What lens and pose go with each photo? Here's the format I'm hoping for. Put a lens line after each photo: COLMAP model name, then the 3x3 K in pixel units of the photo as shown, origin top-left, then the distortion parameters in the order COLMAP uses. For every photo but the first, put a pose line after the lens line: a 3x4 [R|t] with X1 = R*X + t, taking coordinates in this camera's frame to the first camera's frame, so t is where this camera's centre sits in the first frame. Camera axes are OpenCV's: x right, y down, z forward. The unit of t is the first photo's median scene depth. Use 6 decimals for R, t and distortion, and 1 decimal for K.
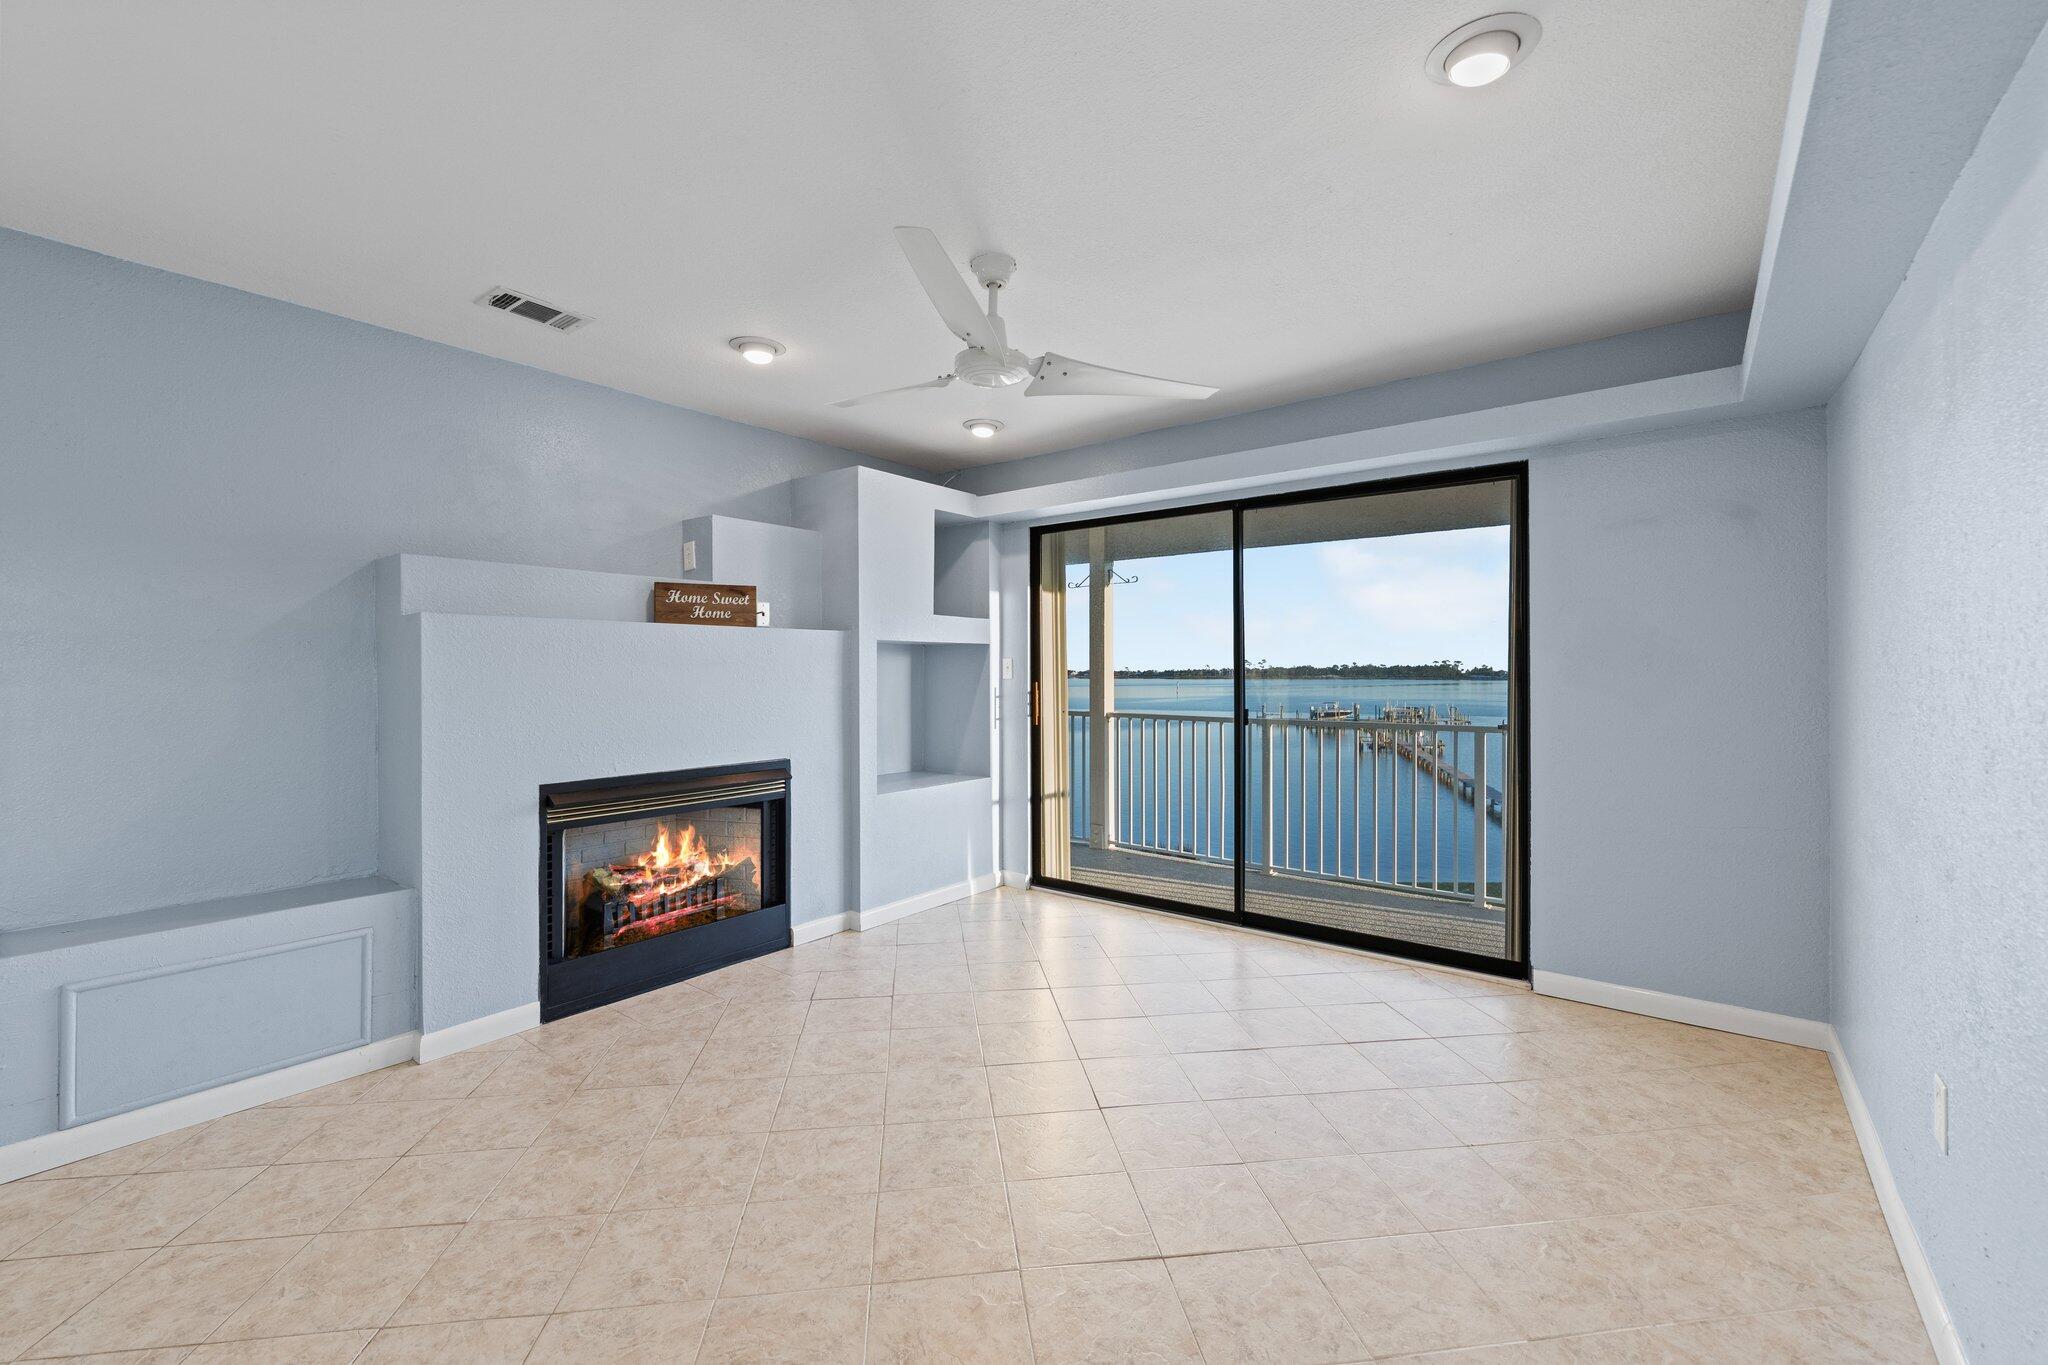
lens RADIAL K [[840.0, 0, 1021.0], [0, 840.0, 670.7], [0, 0, 1]] dist [0.001146, 0.000164]
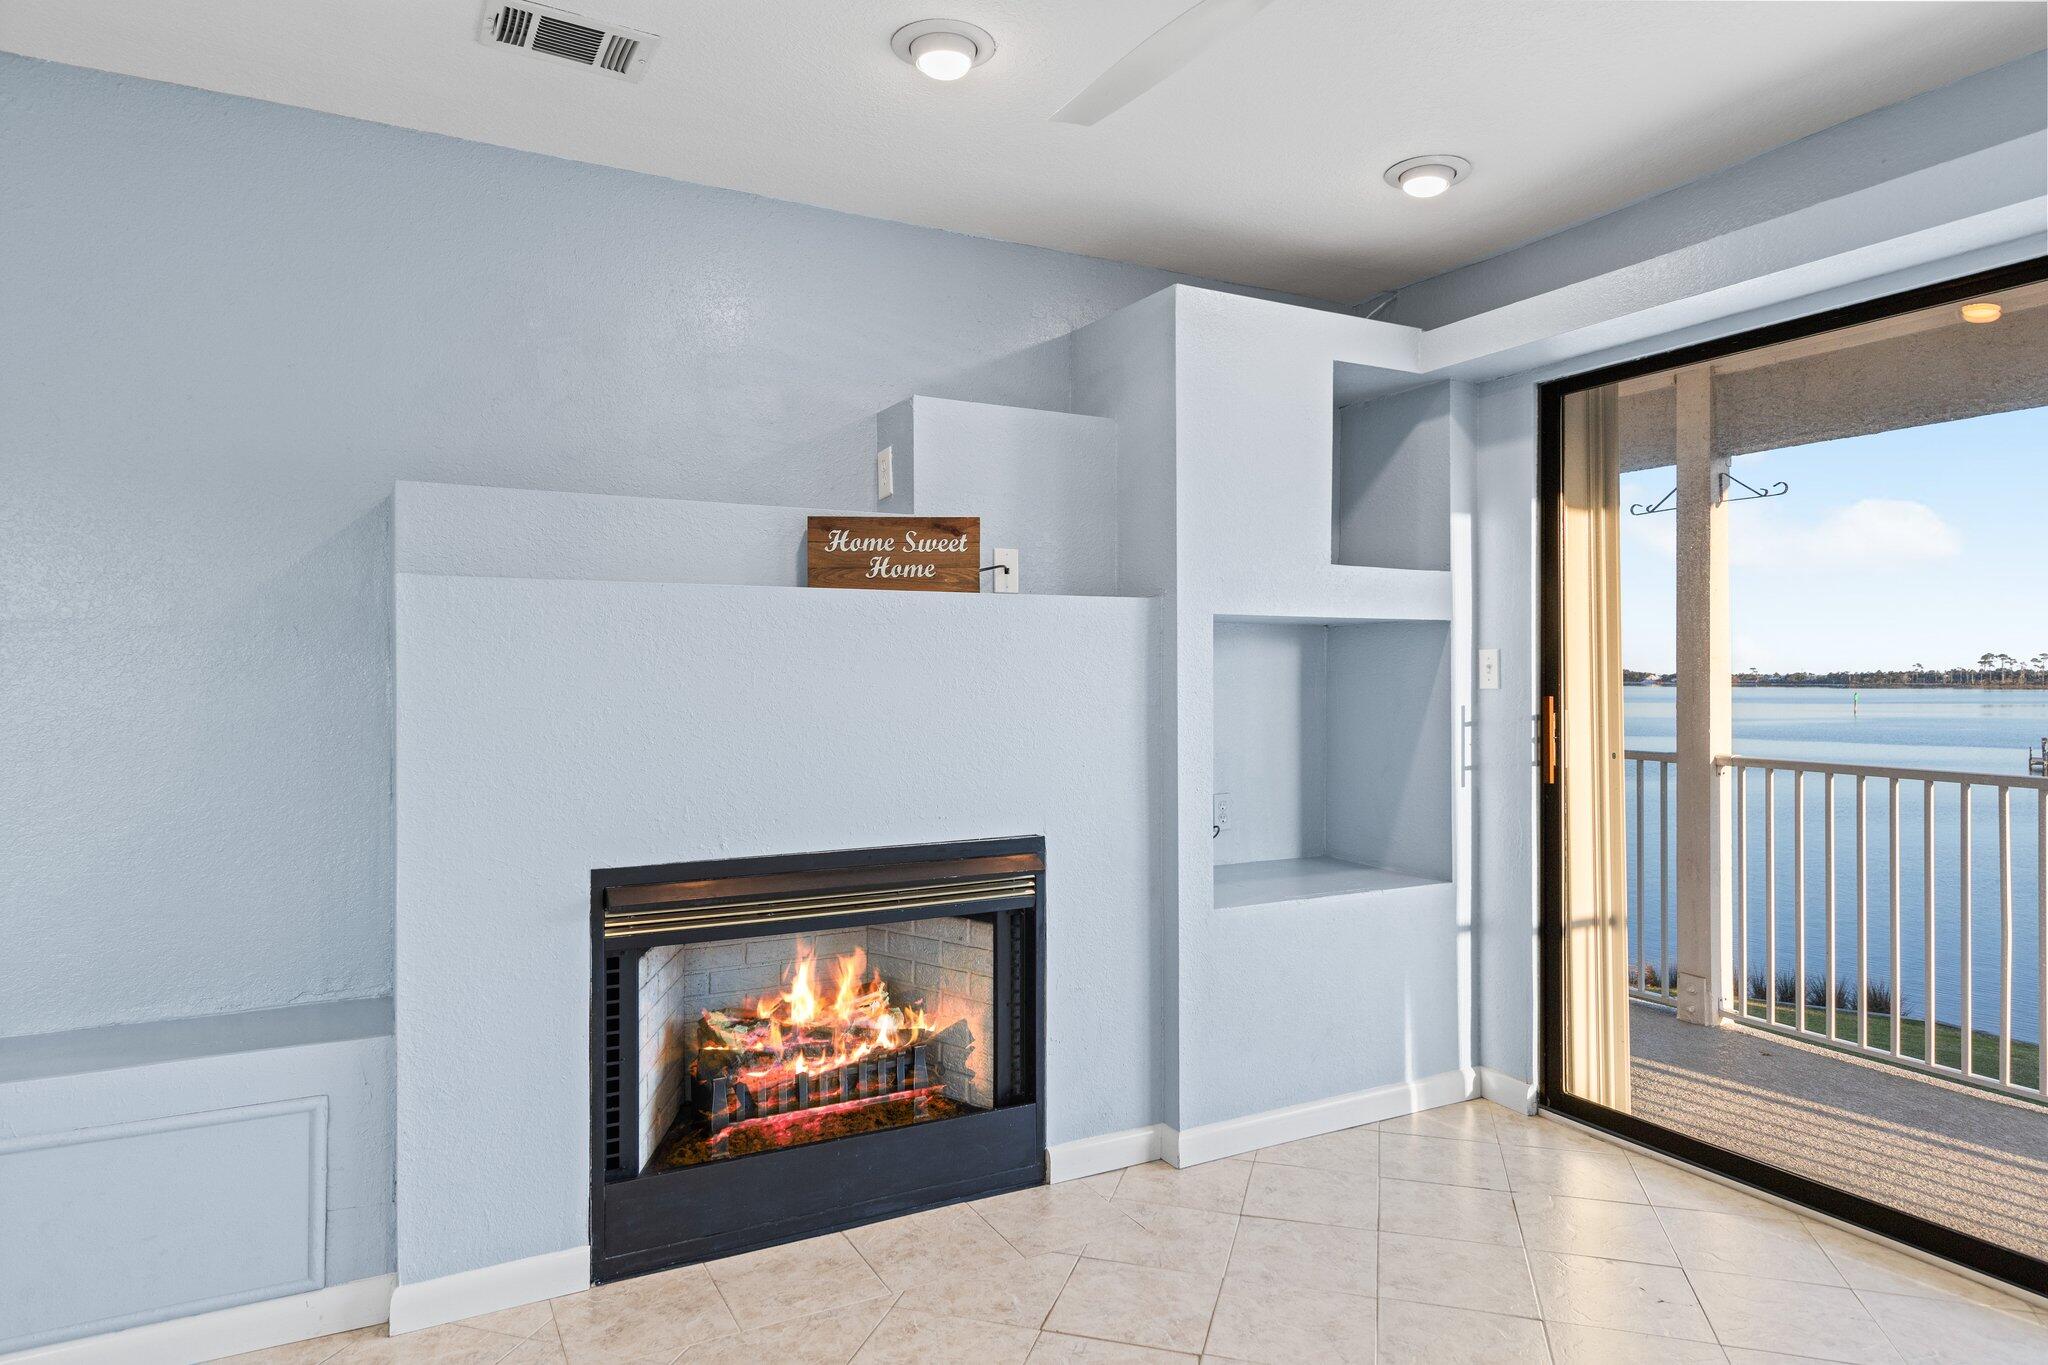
lens RADIAL K [[1221.1, 0, 1014.4], [0, 1221.1, 671.2], [0, 0, 1]] dist [0.005734, 0.001040]
pose [[0.914209, 0.000386, -0.405242, 0.026176], [-0.000923, 0.999999, -0.001131, 0.000174], [0.405242, 0.001408, 0.914209, 0.273110]]
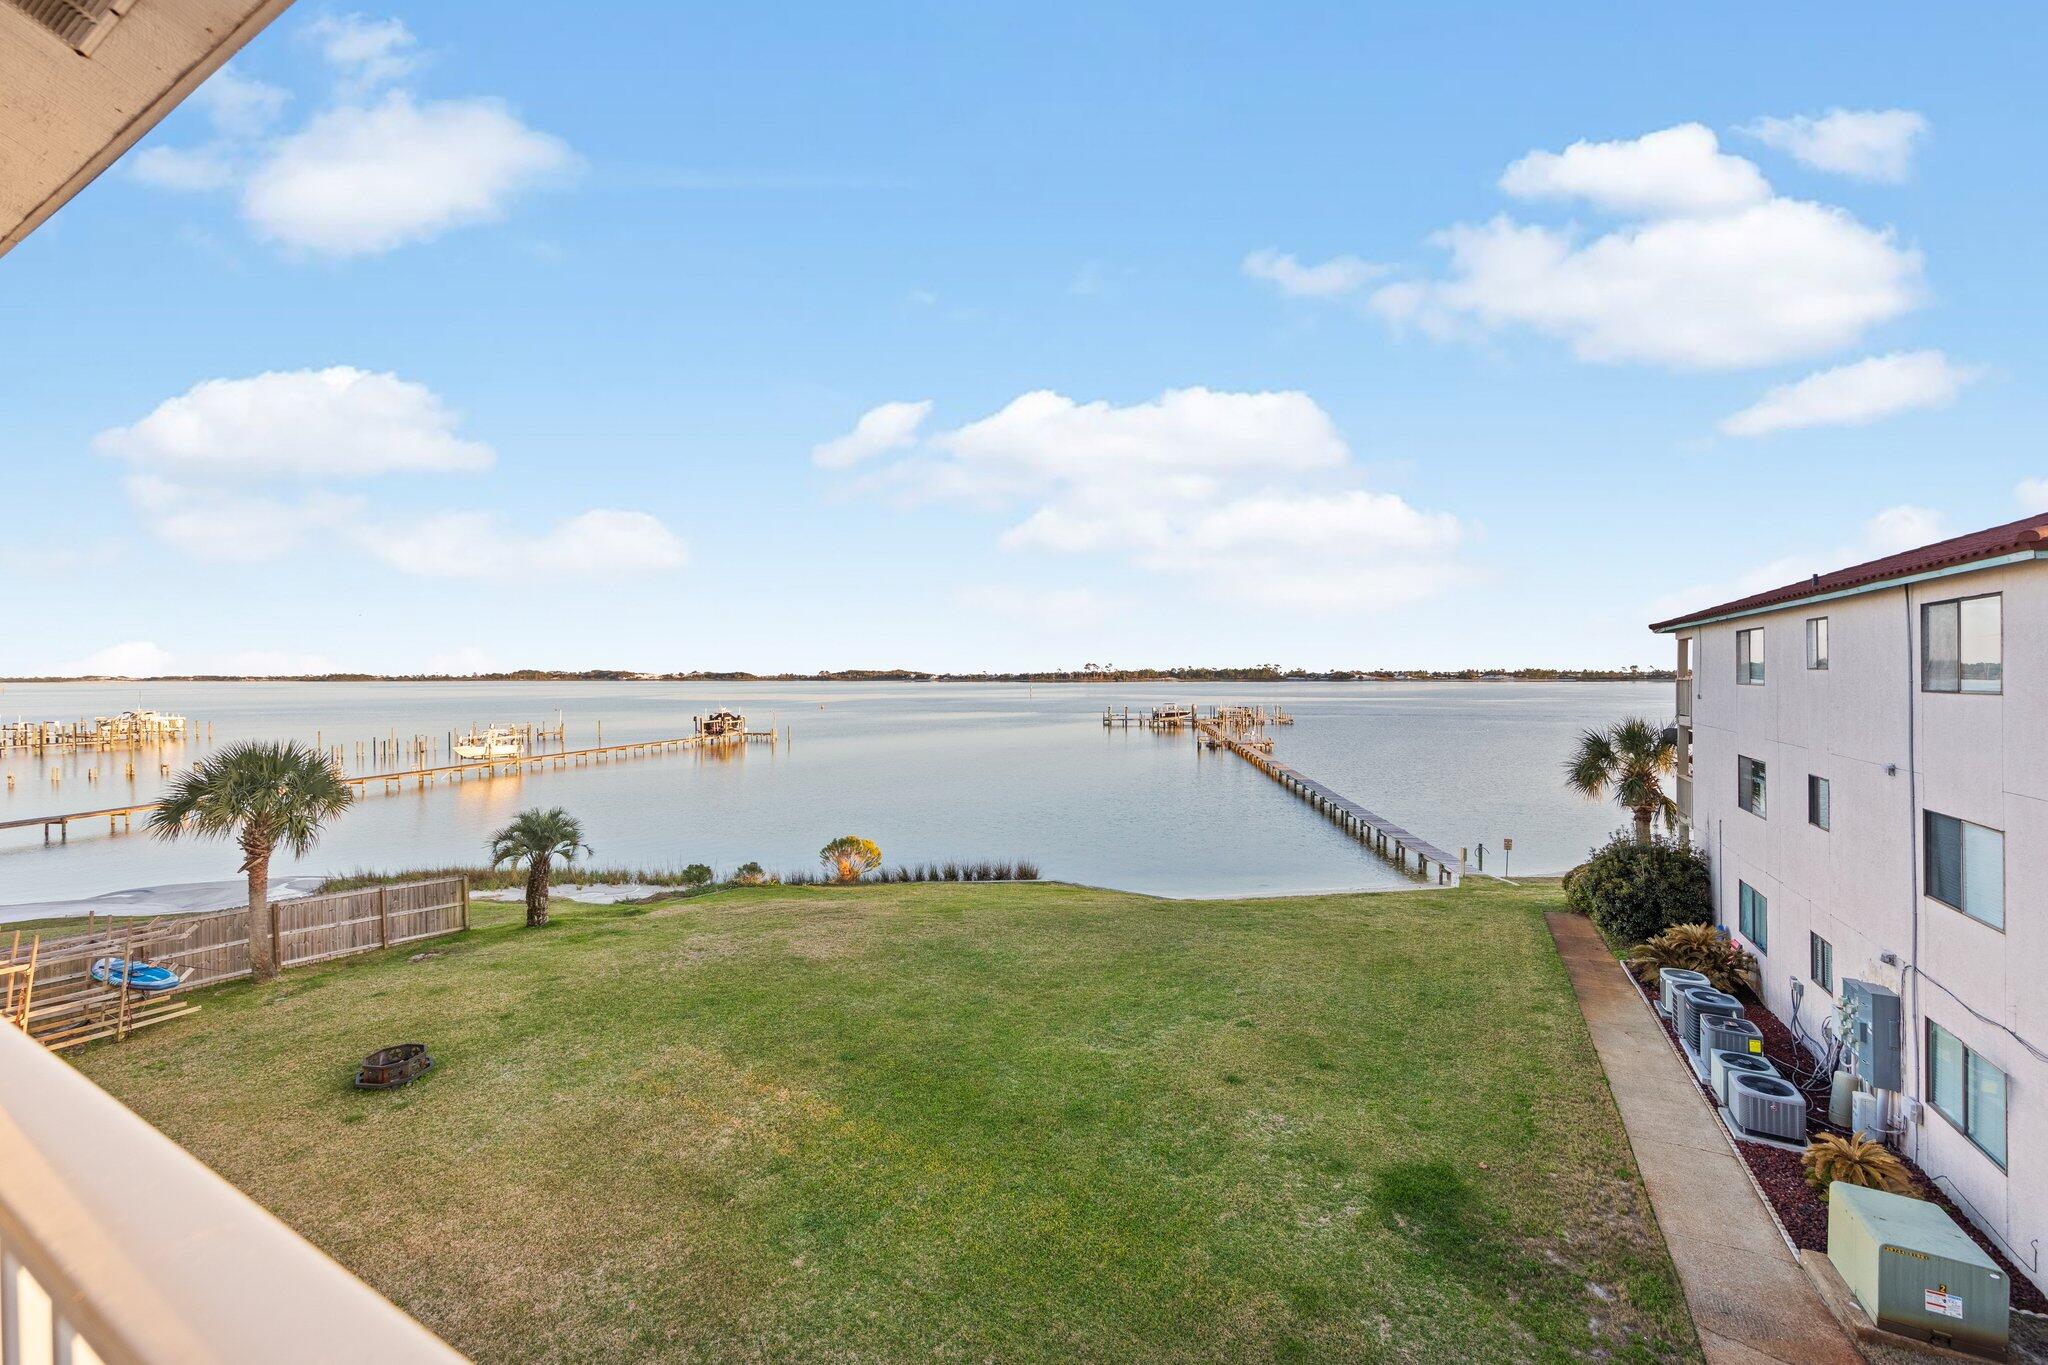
lens RADIAL K [[800.8, 0, 1017.7], [0, 800.8, 672.8], [0, 0, 1]] dist [0.001809, 0.000231]
pose [[0.986306, -0.001511, 0.164920, 0.484376], [0.001796, 0.999997, -0.001579, 0.018208], [-0.164917, 0.001854, 0.986306, 1.522363]]
